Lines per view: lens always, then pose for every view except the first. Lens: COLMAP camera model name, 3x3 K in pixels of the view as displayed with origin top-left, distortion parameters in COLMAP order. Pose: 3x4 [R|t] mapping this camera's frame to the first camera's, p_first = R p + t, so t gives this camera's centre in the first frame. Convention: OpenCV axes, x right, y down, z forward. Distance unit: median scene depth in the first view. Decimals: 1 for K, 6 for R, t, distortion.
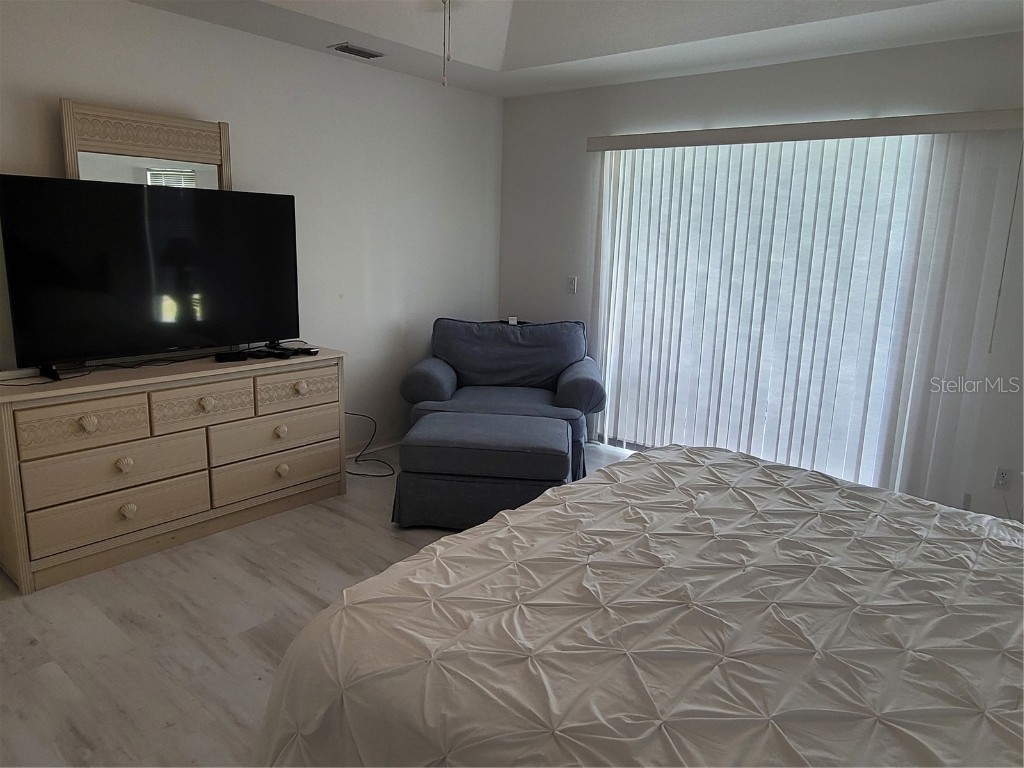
lens RADIAL K [[660.5, 0, 512.0], [0, 660.5, 384.0], [0, 0, 1]] dist [-0.004410, 0.003035]
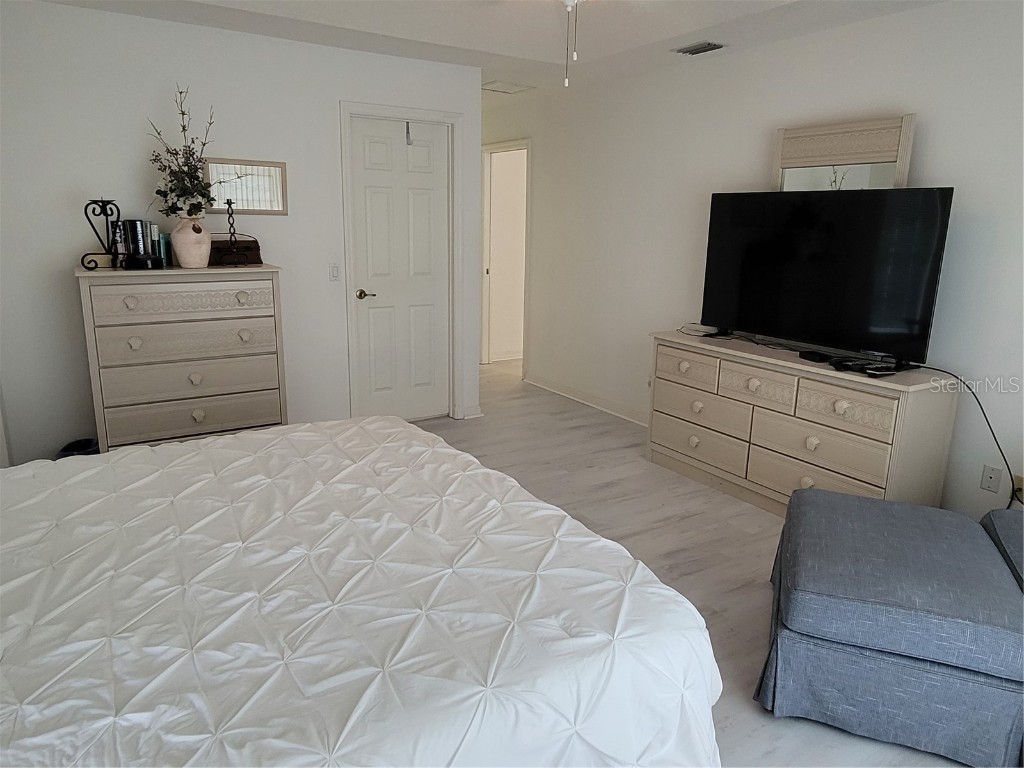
lens RADIAL K [[660.5, 0, 512.0], [0, 660.5, 384.0], [0, 0, 1]] dist [-0.004410, 0.003035]
pose [[-0.277884, 0.198339, -0.939916, 0.724506], [-0.236693, 0.934149, 0.267100, -0.178171], [0.930998, 0.296694, -0.212640, 0.880617]]
